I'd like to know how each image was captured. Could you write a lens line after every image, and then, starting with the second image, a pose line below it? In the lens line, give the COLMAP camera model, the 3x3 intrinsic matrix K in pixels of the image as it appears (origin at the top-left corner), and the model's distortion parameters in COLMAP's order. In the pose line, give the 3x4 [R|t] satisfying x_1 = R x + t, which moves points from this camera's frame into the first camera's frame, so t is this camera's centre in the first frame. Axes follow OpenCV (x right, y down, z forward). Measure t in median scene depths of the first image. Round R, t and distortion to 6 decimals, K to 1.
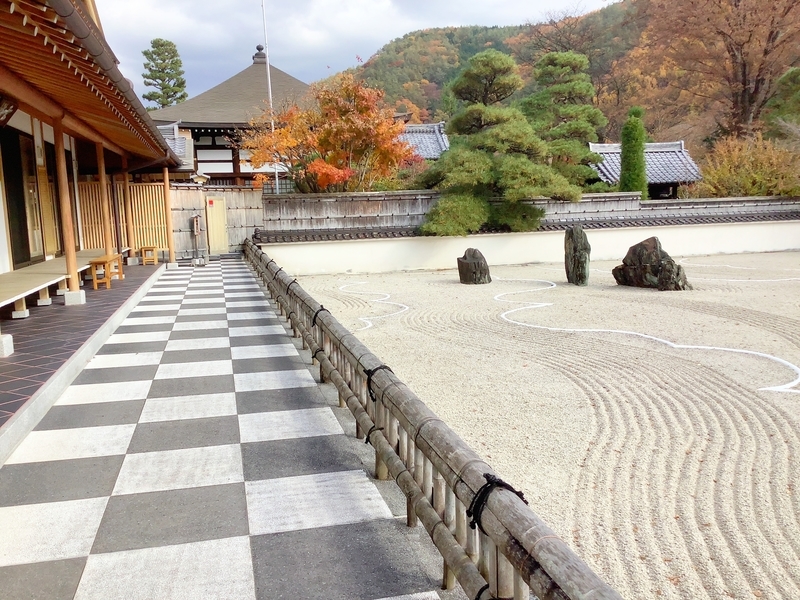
lens RADIAL K [[719.9, 0, 396.5], [0, 719.9, 307.1], [0, 0, 1]] dist [0.095137, -0.179869]
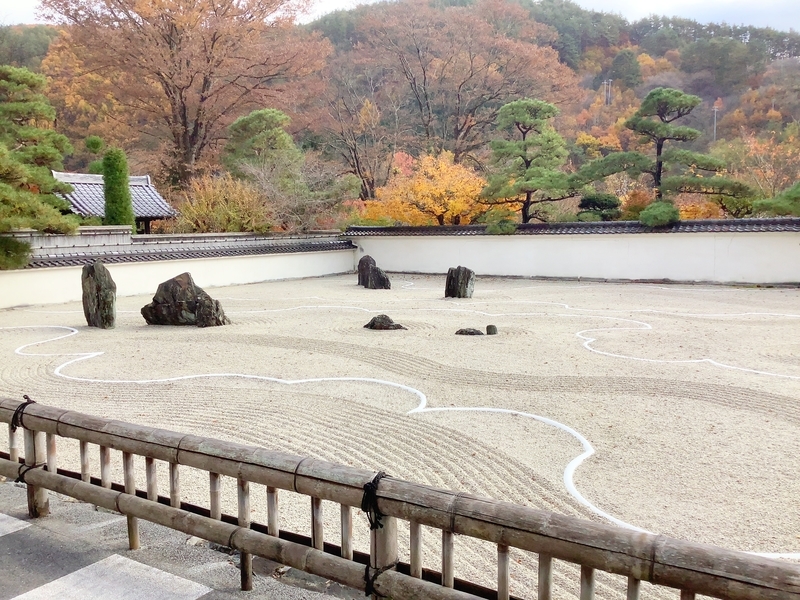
lens RADIAL K [[719.9, 0, 396.5], [0, 719.9, 307.1], [0, 0, 1]] dist [0.095137, -0.179869]
pose [[0.725226, -0.061092, 0.685795, -0.074137], [0.093018, 0.995617, -0.009674, -0.010589], [-0.682199, 0.070807, 0.727730, 0.075588]]
